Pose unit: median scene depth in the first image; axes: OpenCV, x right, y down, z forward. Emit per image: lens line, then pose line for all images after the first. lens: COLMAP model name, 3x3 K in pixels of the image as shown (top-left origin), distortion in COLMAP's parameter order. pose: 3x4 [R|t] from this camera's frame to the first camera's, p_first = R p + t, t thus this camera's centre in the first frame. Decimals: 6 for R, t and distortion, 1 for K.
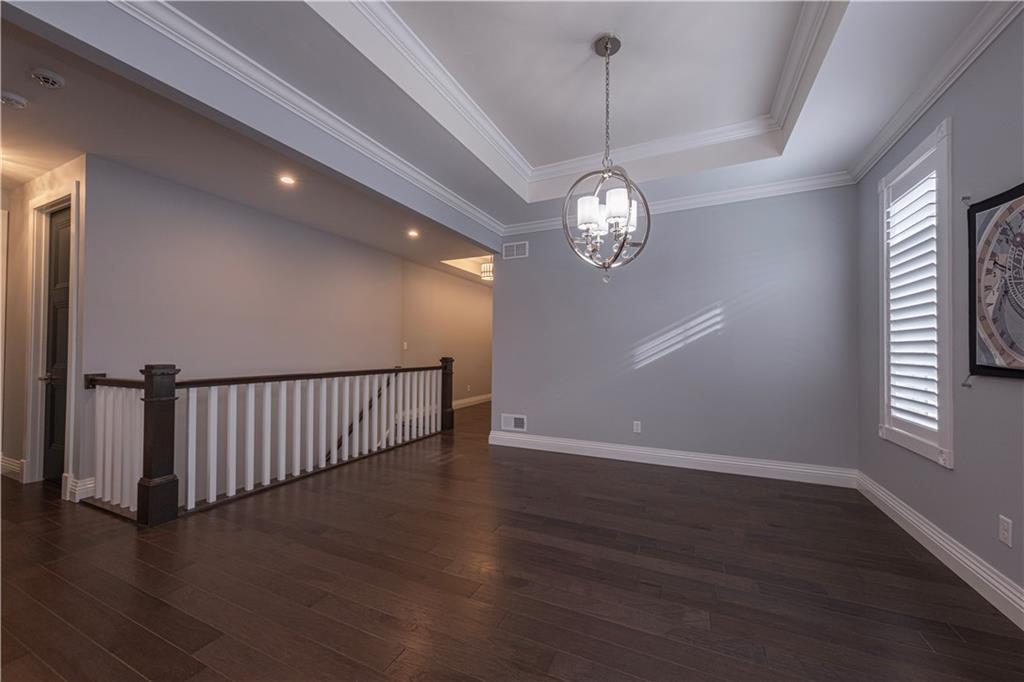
lens RADIAL K [[382.4, 0, 514.2], [0, 382.4, 347.4], [0, 0, 1]] dist [0.000363, -0.000198]
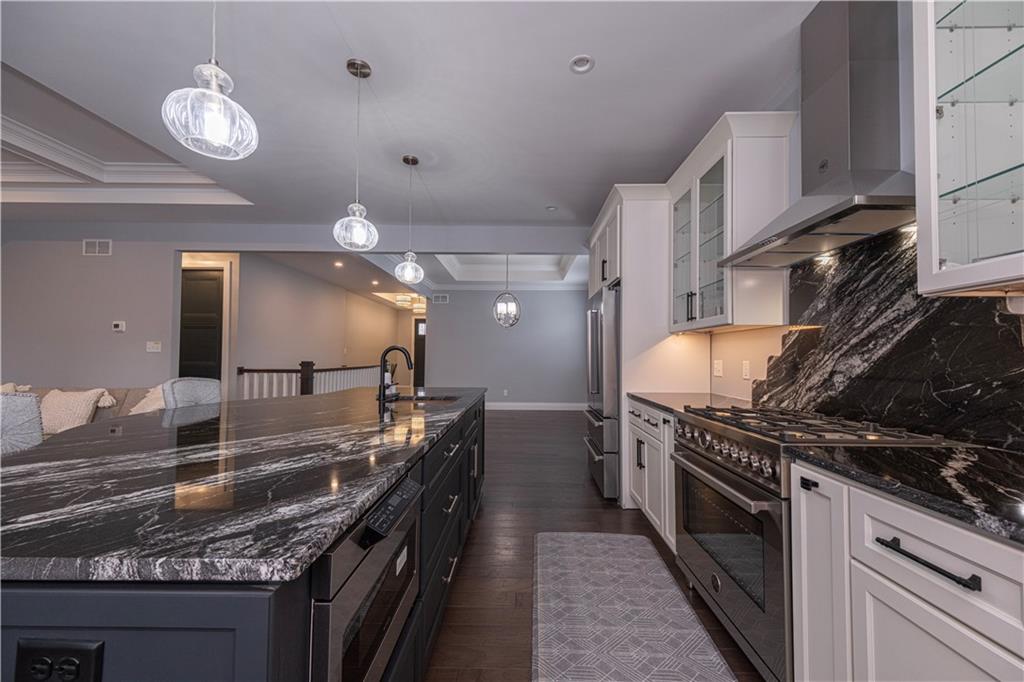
lens RADIAL K [[382.4, 0, 514.2], [0, 382.4, 347.4], [0, 0, 1]] dist [0.000363, -0.000198]
pose [[0.914425, 0.013296, 0.404538, -1.074431], [-0.008939, 0.999880, -0.012659, -0.023128], [-0.404658, 0.007959, 0.914434, -2.049237]]
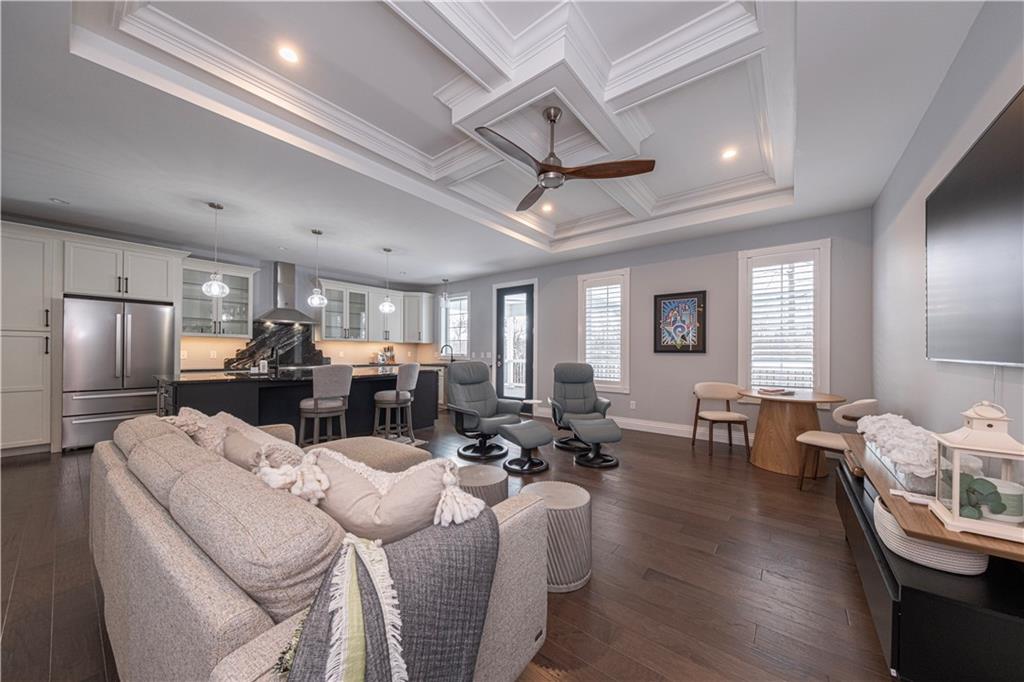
lens RADIAL K [[346.3, 0, 516.2], [0, 346.3, 350.7], [0, 0, 1]] dist [0.000085, -0.000248]
pose [[-0.974255, -0.003420, 0.225424, -2.885657], [-0.007338, 0.999836, -0.016545, 0.024472], [-0.225331, -0.017773, -0.974120, 1.033478]]
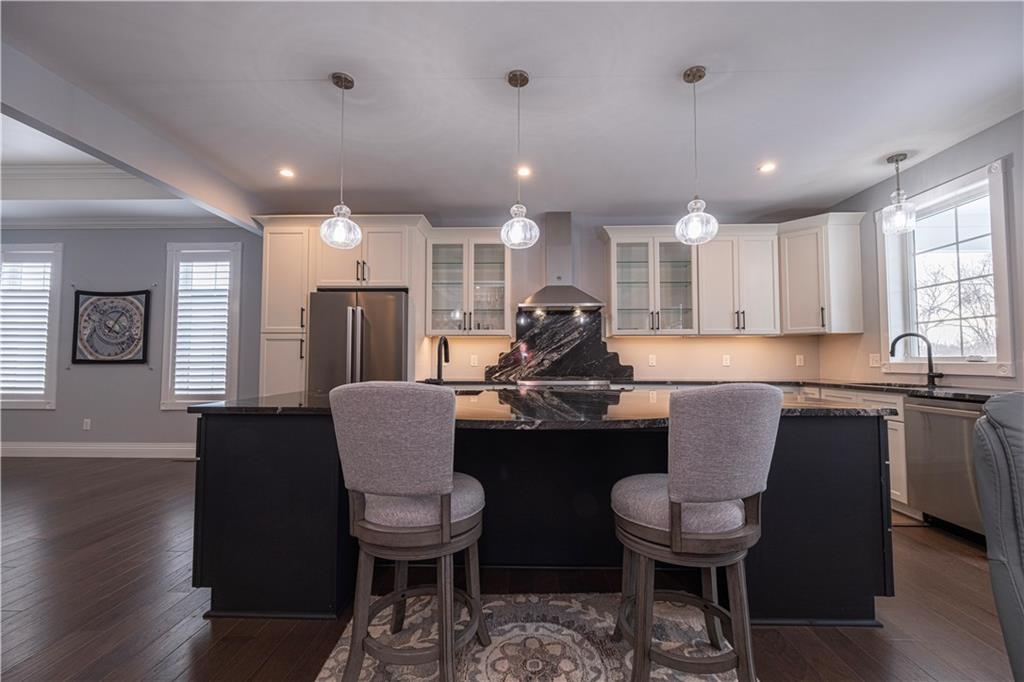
lens RADIAL K [[419.6, 0, 518.1], [0, 419.6, 345.1], [0, 0, 1]] dist [0.004112, 0.000048]
pose [[-0.403476, 0.037285, 0.914230, -2.175432], [-0.010400, 0.998918, -0.045329, 0.046229], [-0.914931, -0.027797, -0.402651, -0.418366]]
